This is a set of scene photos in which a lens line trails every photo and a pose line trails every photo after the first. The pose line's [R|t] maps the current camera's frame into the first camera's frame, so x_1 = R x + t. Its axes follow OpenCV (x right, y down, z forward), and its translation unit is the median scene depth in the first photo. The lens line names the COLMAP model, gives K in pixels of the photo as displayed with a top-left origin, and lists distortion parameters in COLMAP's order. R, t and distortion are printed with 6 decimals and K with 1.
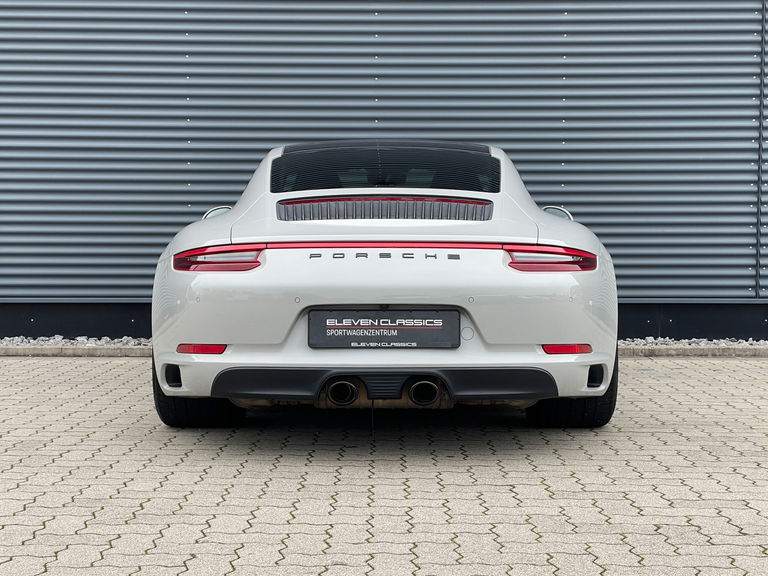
lens RADIAL K [[1140.5, 0, 384.1], [0, 1140.5, 288.4], [0, 0, 1]] dist [0.282542, 0.000000]
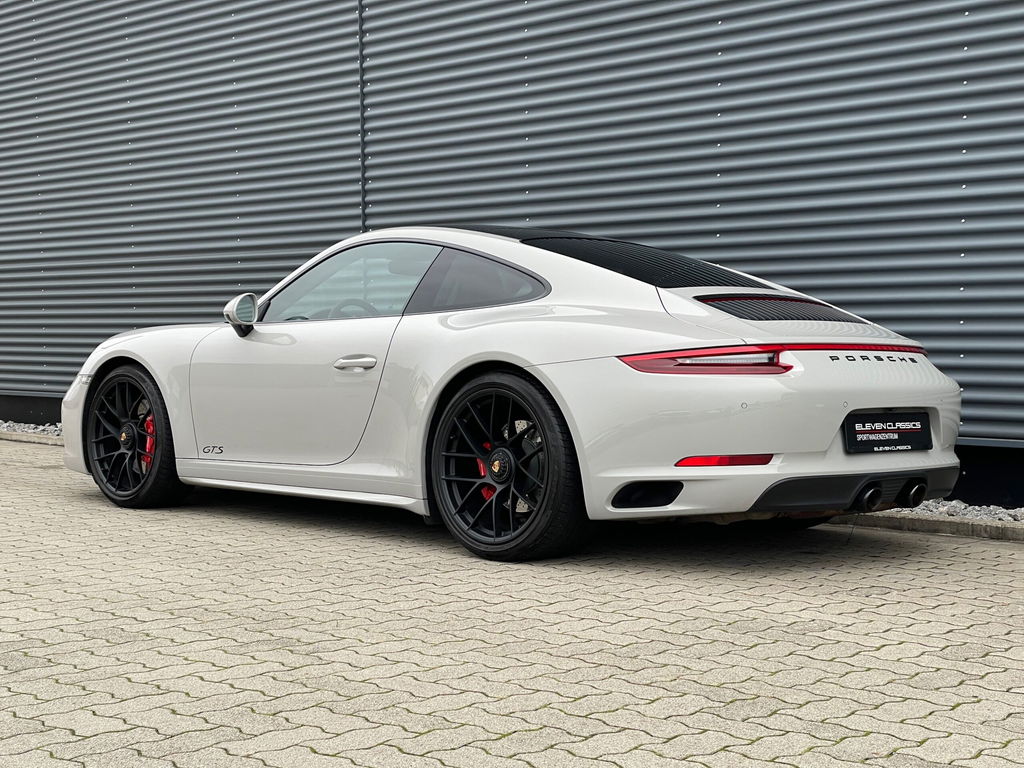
lens RADIAL K [[1520.6, 0, 521.1], [0, 1520.6, 384.5], [0, 0, 1]] dist [0.282542, 0.000000]
pose [[0.724728, -0.003827, 0.689025, -1.151369], [0.014187, 0.999855, -0.009369, 0.001984], [-0.688889, 0.016565, 0.724677, 0.249158]]
